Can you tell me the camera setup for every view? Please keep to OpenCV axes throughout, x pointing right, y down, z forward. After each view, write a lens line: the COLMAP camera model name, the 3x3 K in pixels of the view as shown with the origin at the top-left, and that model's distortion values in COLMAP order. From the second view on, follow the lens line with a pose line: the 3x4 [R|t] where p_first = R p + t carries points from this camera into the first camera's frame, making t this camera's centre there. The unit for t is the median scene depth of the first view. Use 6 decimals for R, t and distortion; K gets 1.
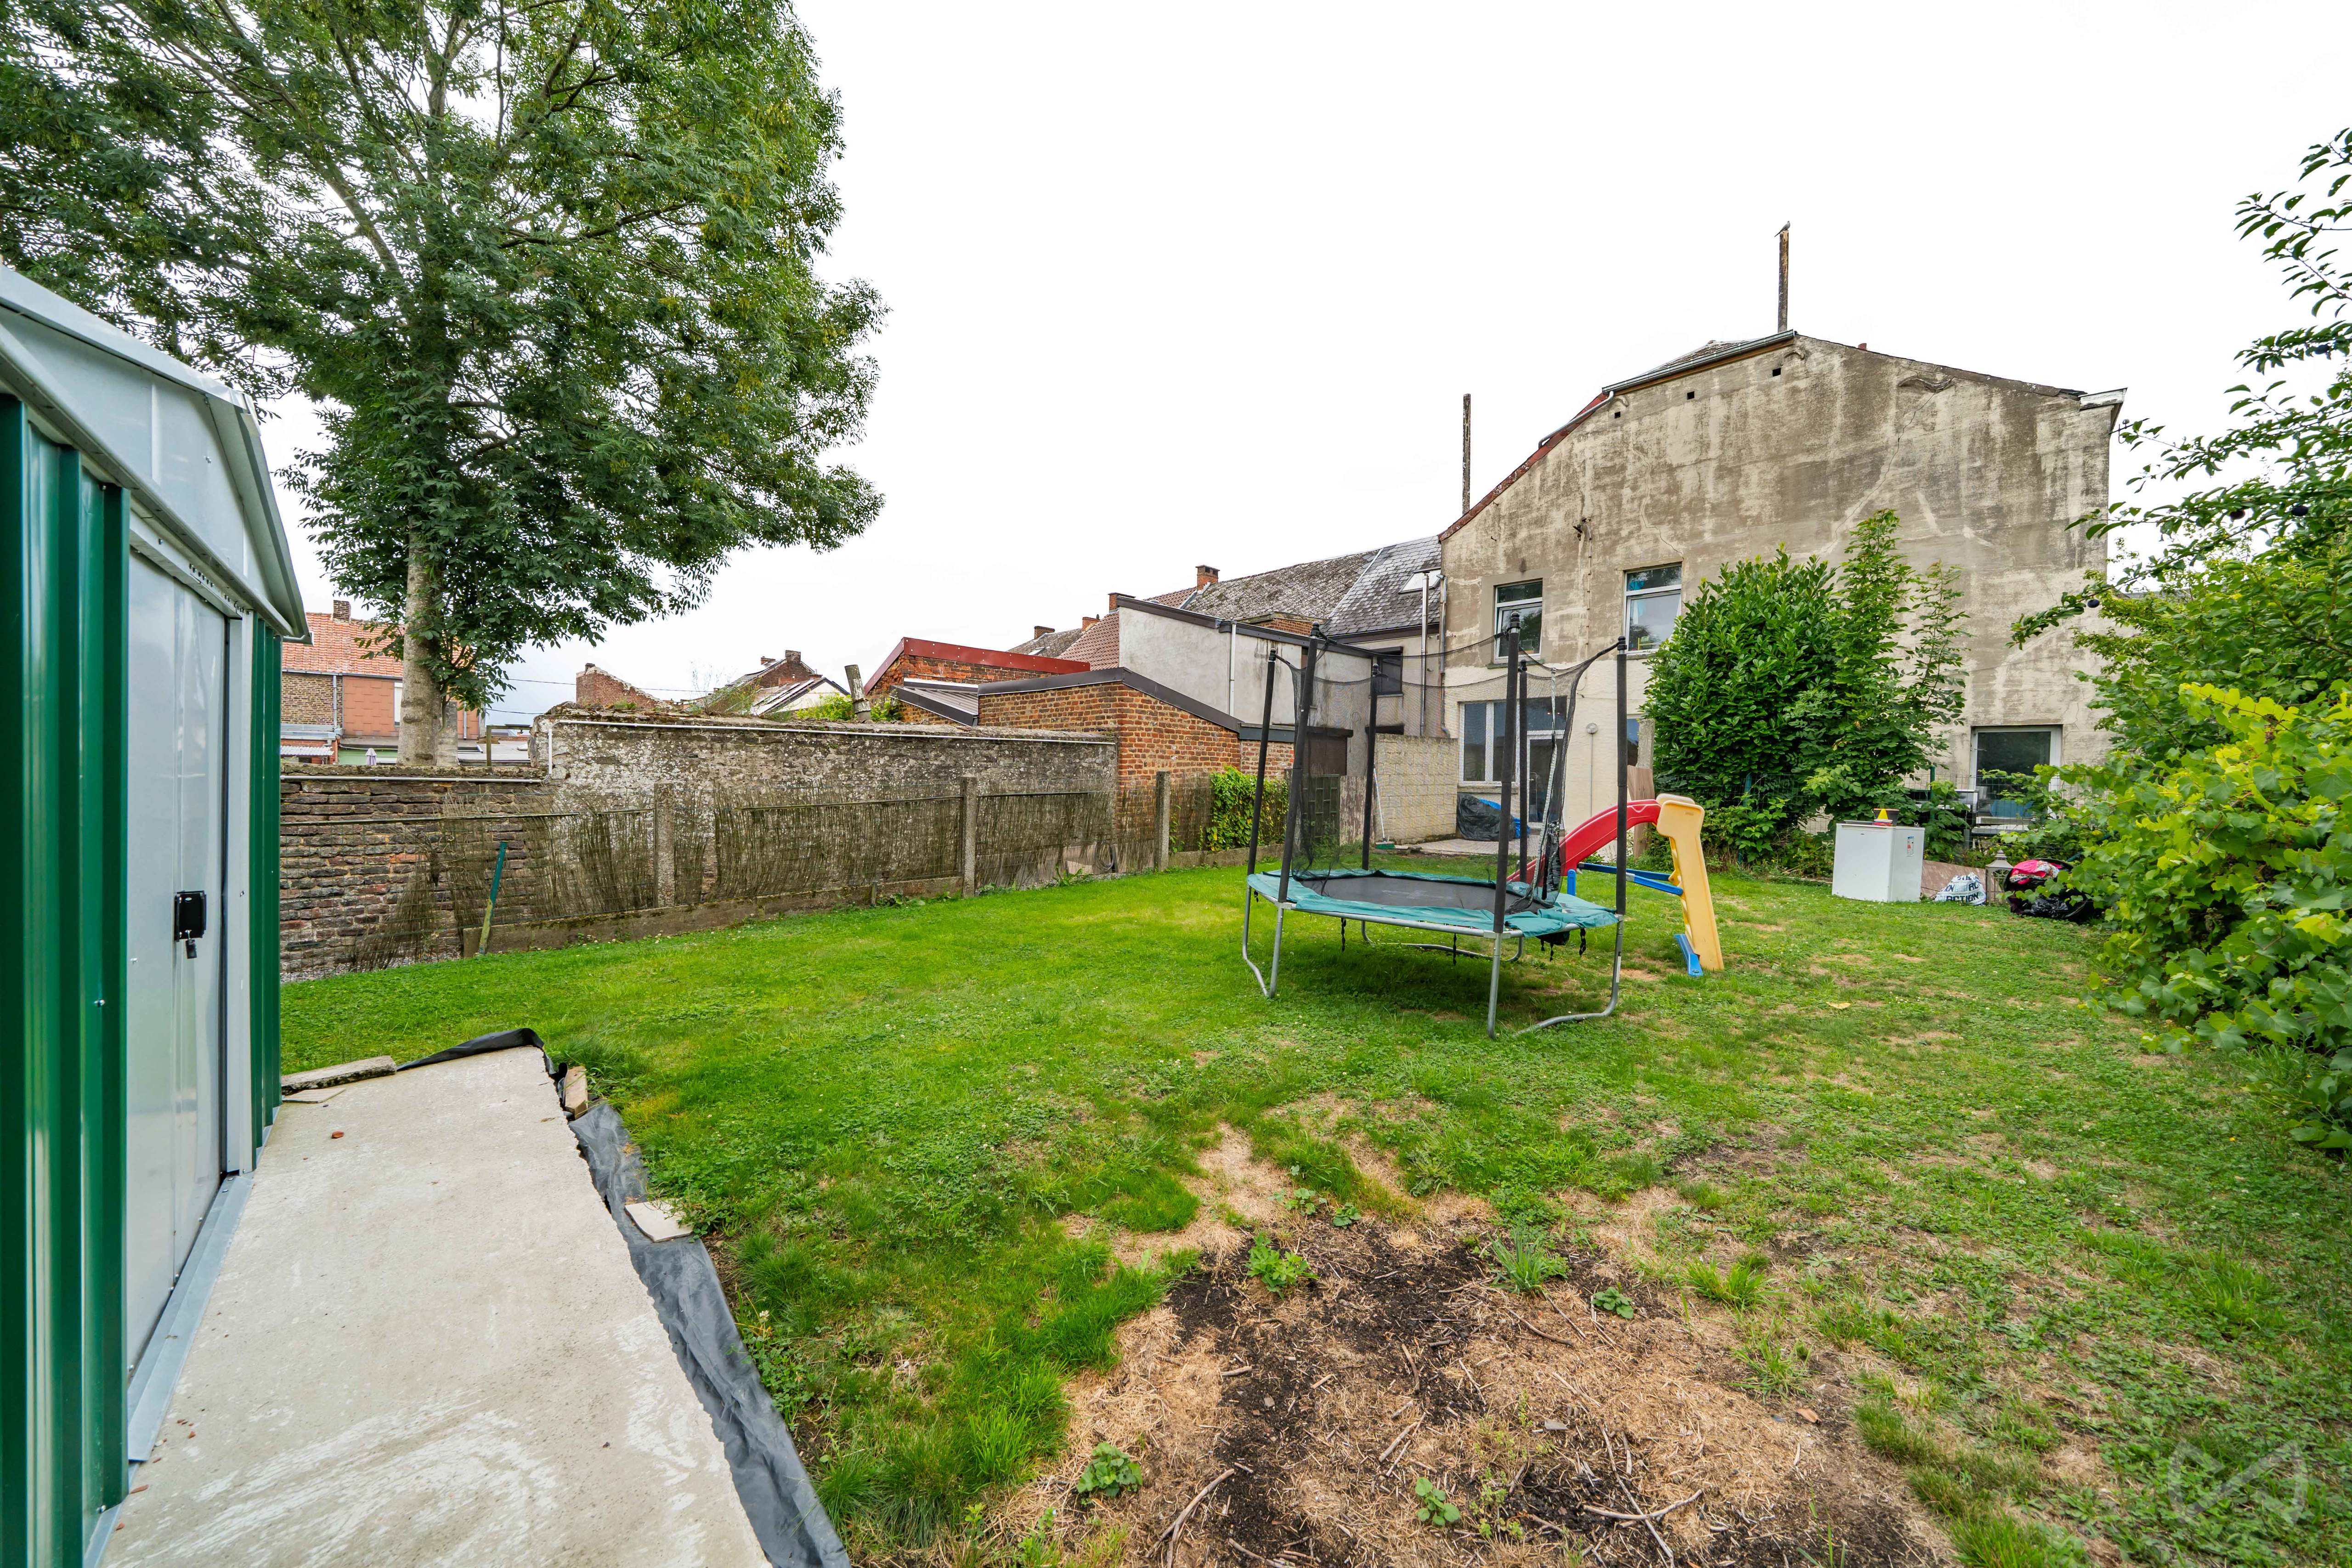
lens RADIAL K [[802.1, 0, 1169.8], [0, 802.1, 785.0], [0, 0, 1]] dist [-0.007637, 0.000032]
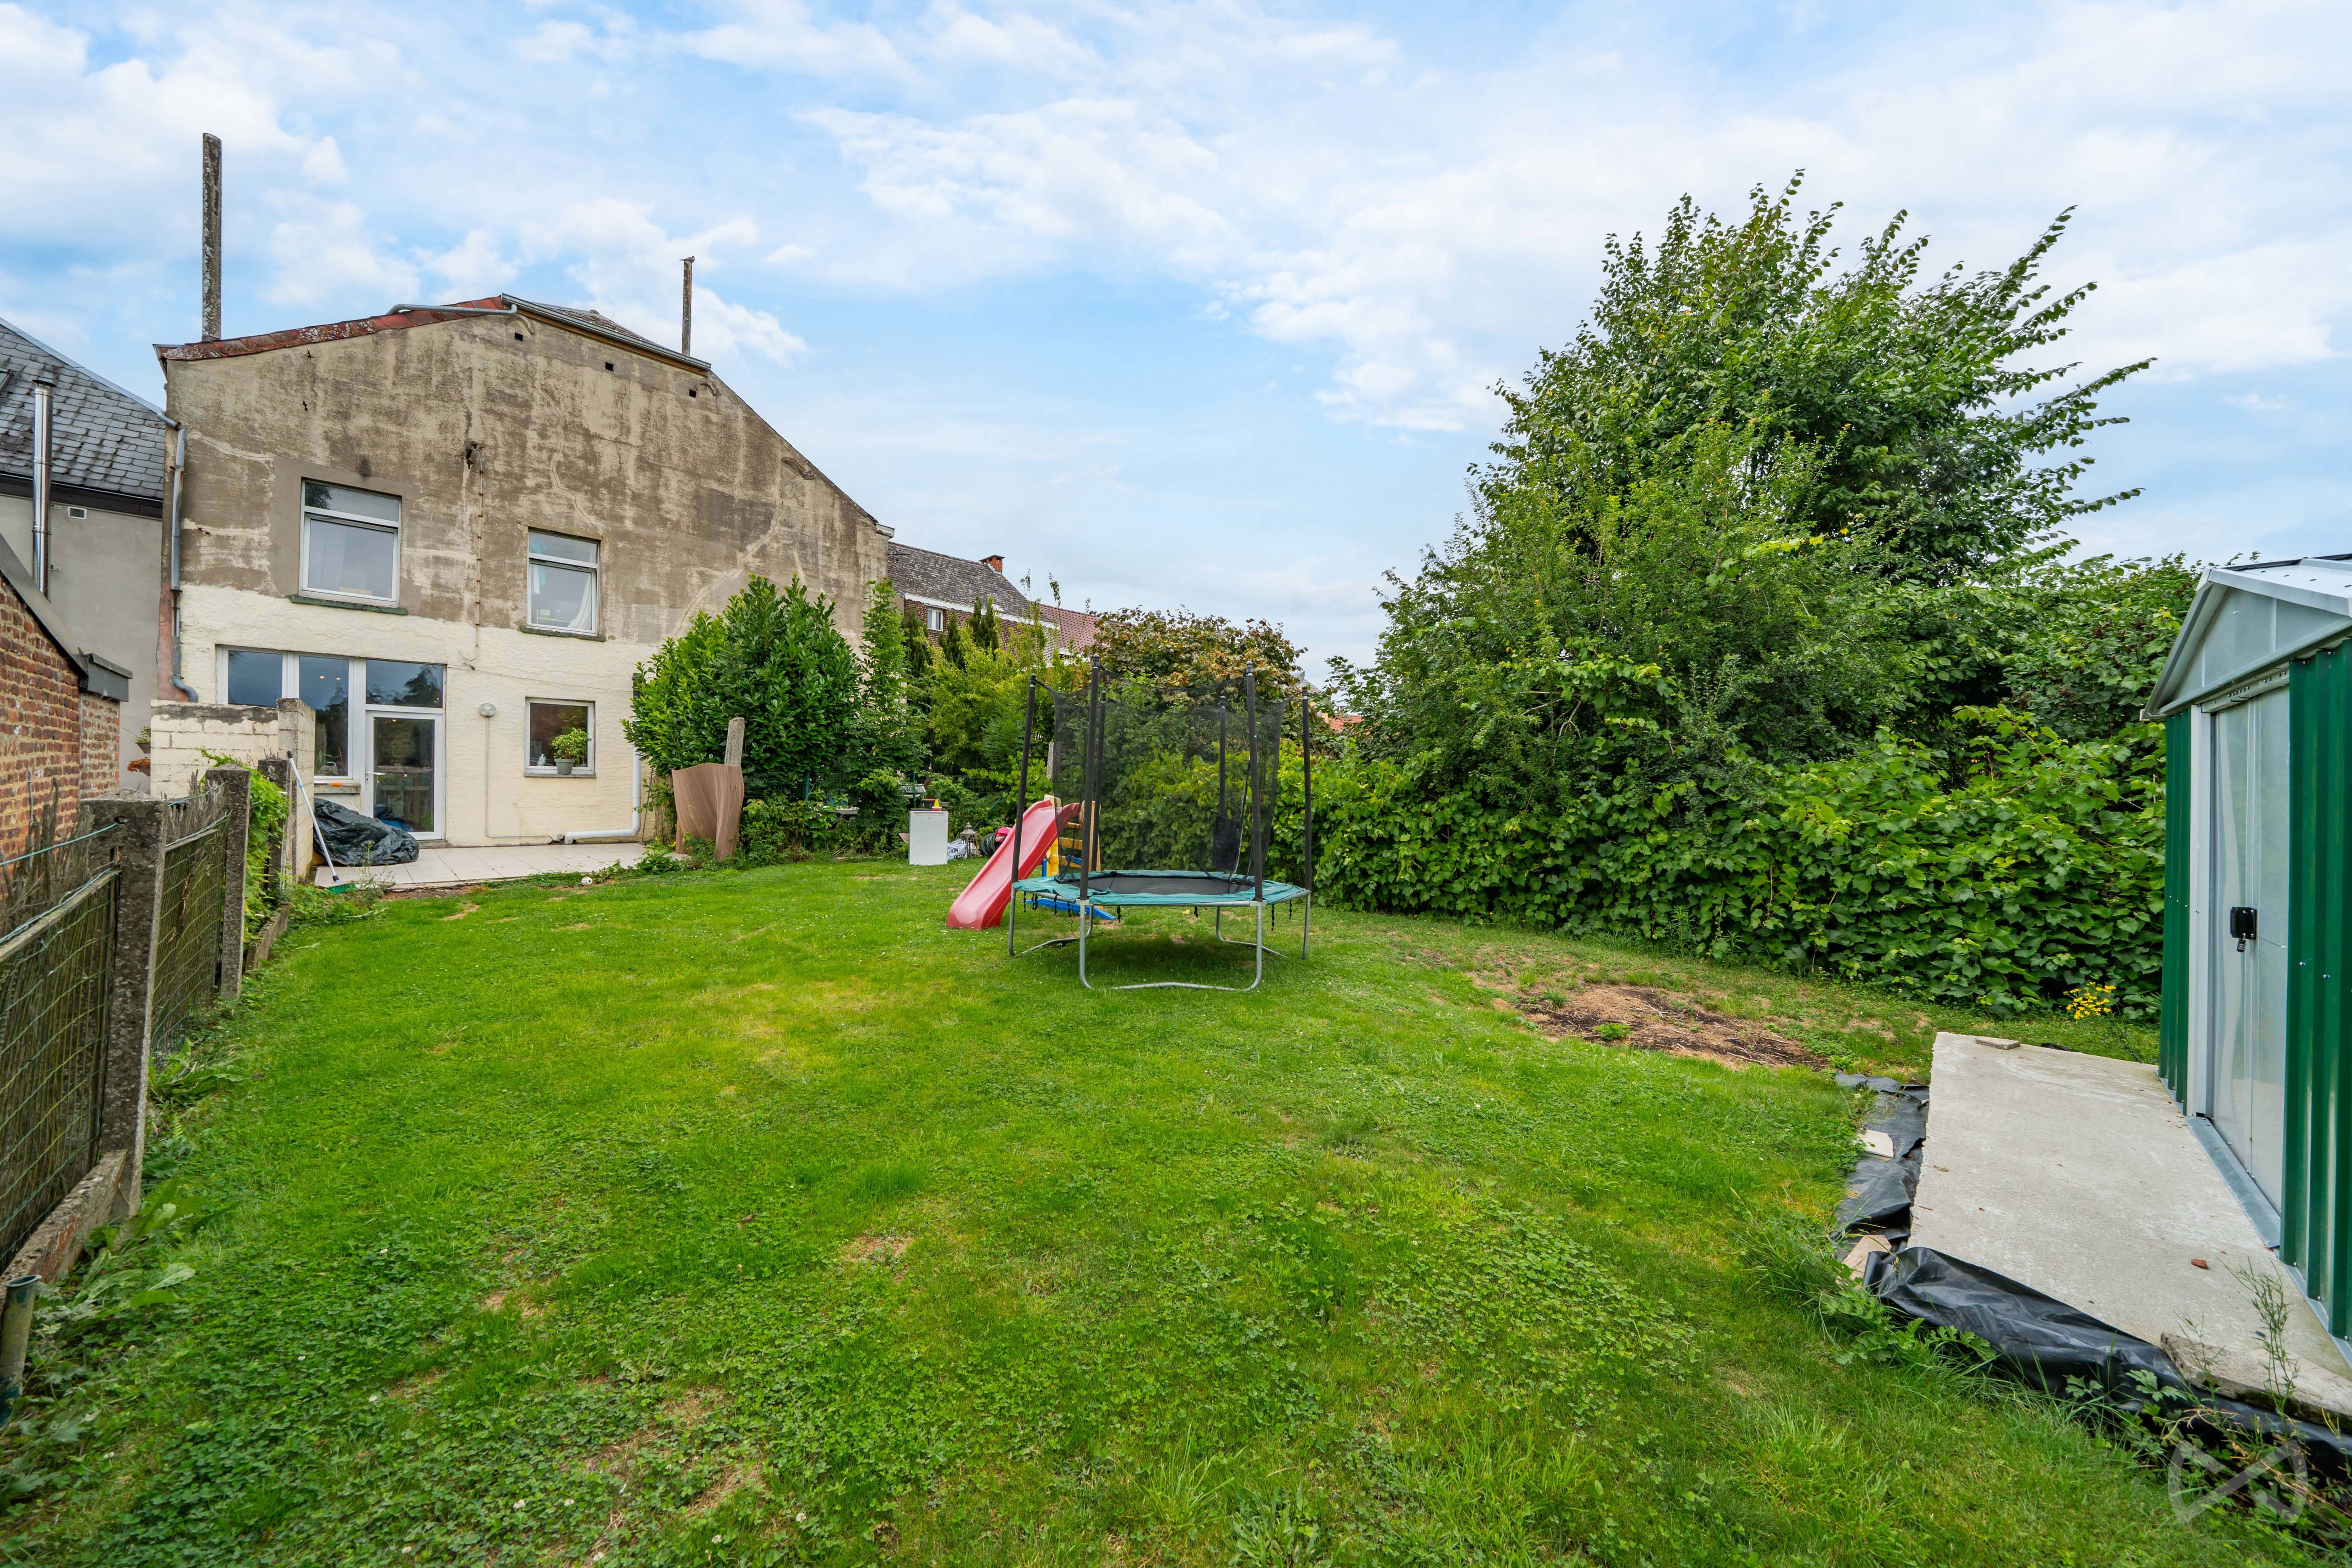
lens RADIAL K [[802.1, 0, 1170.1], [0, 802.1, 784.5], [0, 0, 1]] dist [-0.007637, 0.000032]
pose [[-0.014380, -0.016029, 0.999768, -0.311311], [-0.005606, 0.999857, 0.015949, -0.013106], [-0.999881, -0.005376, -0.014467, 0.352040]]
